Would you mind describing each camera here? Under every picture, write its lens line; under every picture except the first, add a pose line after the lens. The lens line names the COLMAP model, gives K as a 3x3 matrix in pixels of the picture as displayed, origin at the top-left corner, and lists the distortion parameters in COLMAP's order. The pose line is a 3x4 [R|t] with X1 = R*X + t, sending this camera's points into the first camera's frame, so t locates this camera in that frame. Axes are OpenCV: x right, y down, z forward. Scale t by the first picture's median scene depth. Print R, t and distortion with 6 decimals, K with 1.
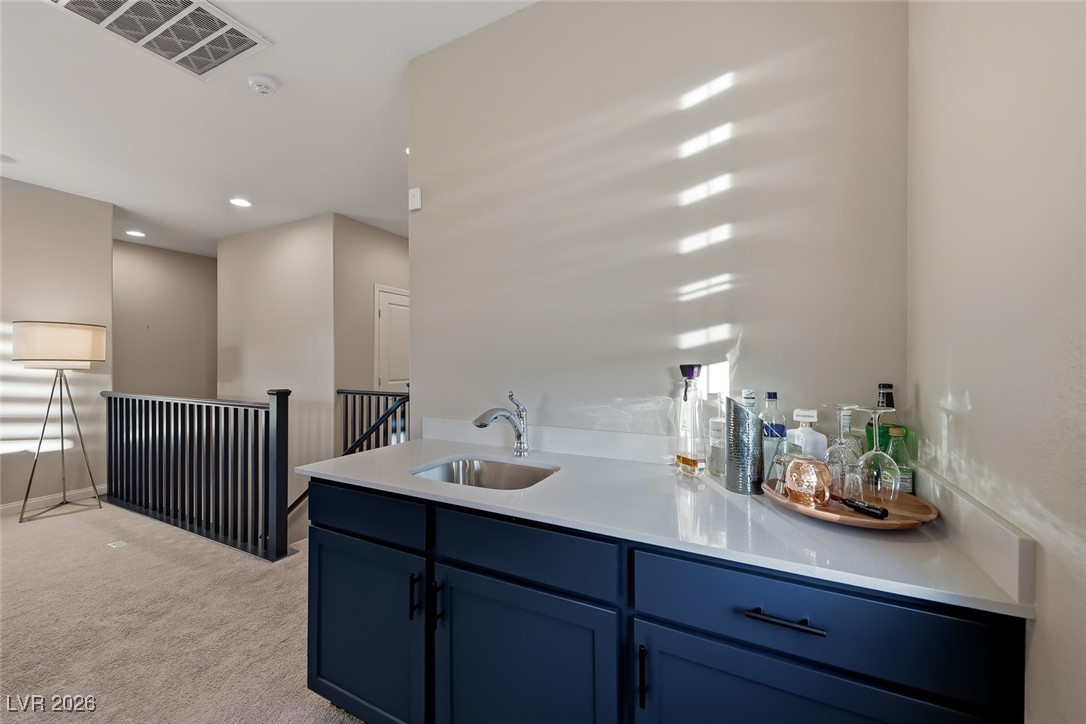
lens RADIAL K [[427.8, 0, 543.2], [0, 427.8, 360.5], [0, 0, 1]] dist [-0.000625, -0.000013]
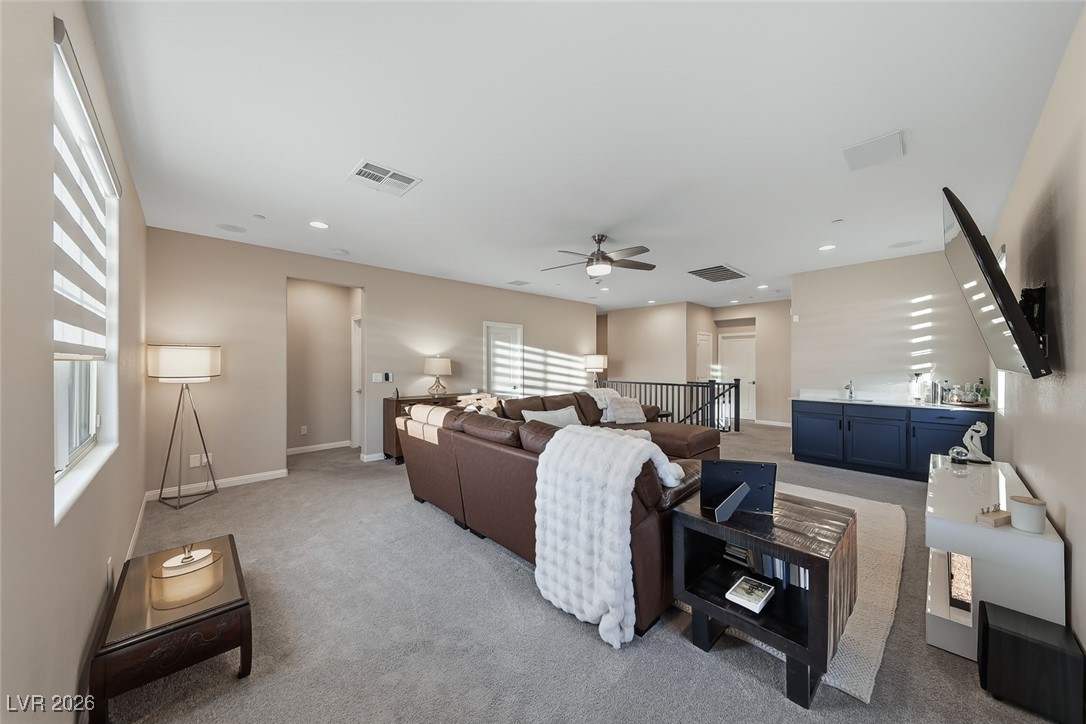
lens RADIAL K [[372.3, 0, 539.7], [0, 372.3, 358.4], [0, 0, 1]] dist [0.008077, -0.001351]
pose [[0.938384, 0.000465, -0.345594, -1.679158], [-0.005402, 0.999897, -0.013321, -0.064060], [0.345553, 0.014368, 0.938289, -3.330099]]
